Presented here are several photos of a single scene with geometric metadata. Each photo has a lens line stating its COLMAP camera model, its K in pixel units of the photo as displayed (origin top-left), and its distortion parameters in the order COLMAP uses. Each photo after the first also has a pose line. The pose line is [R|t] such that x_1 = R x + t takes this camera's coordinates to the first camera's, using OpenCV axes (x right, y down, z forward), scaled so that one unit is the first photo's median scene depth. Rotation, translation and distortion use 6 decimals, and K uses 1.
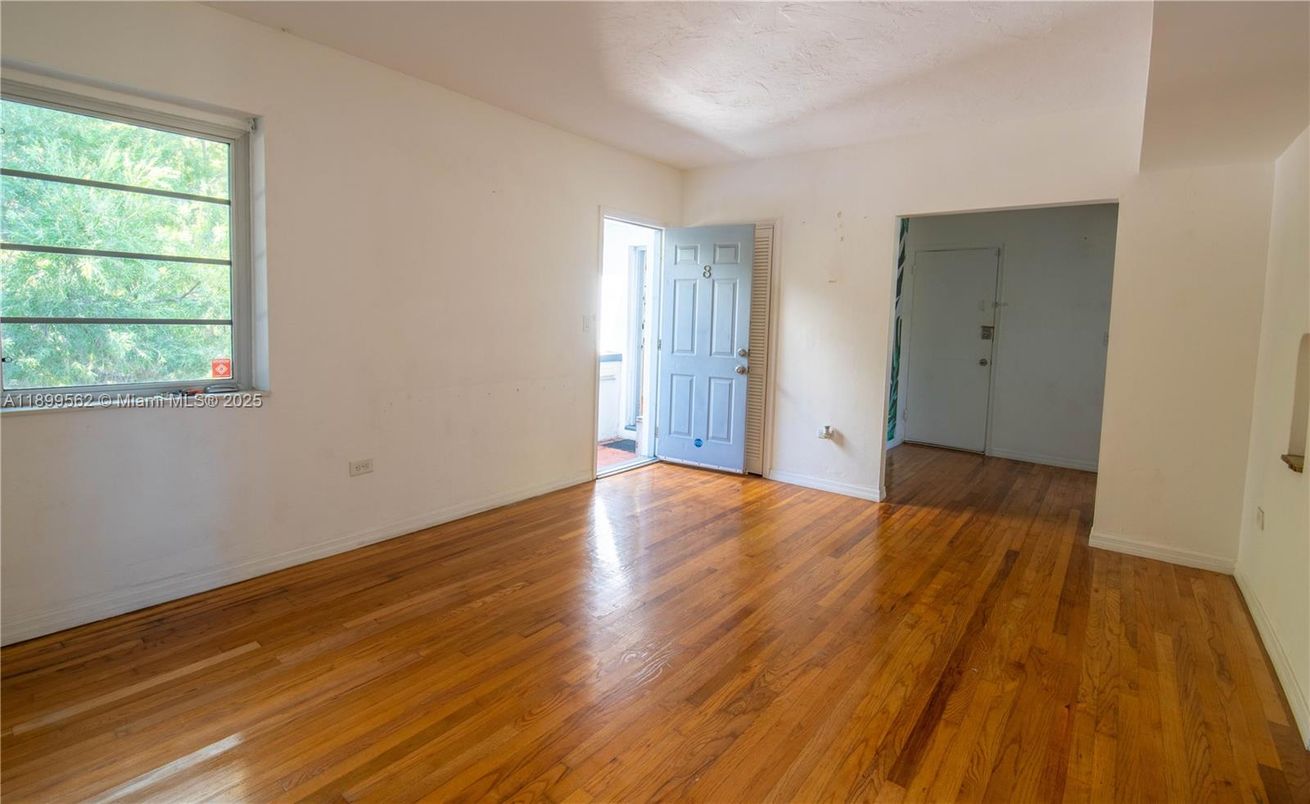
lens RADIAL K [[621.4, 0, 655.0], [0, 621.4, 365.0], [0, 0, 1]] dist [0.000429, 0.000055]
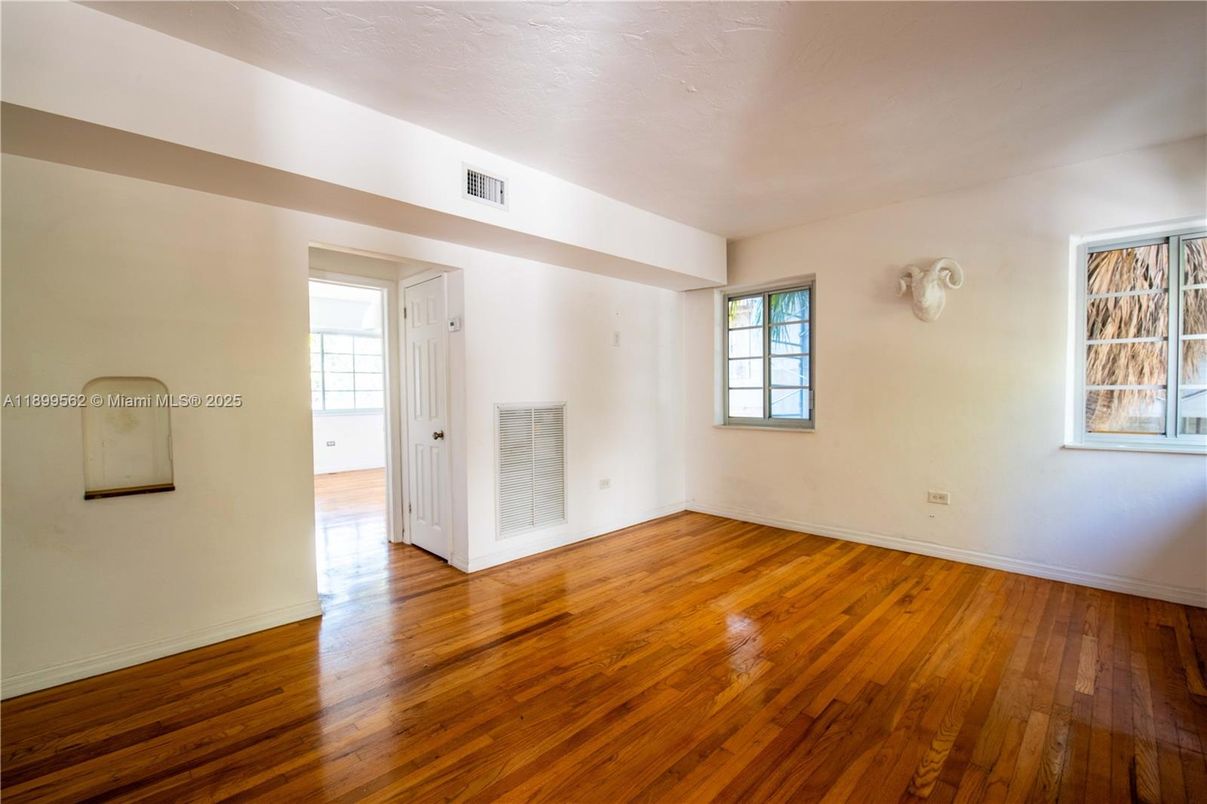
lens RADIAL K [[523.2, 0, 603.5], [0, 523.2, 402.0], [0, 0, 1]] dist [-0.000237, -0.000053]
pose [[-0.991093, -0.026580, 0.130491, 0.067361], [-0.013462, 0.994856, 0.100398, -0.123261], [-0.132489, 0.097747, -0.986353, 1.997562]]
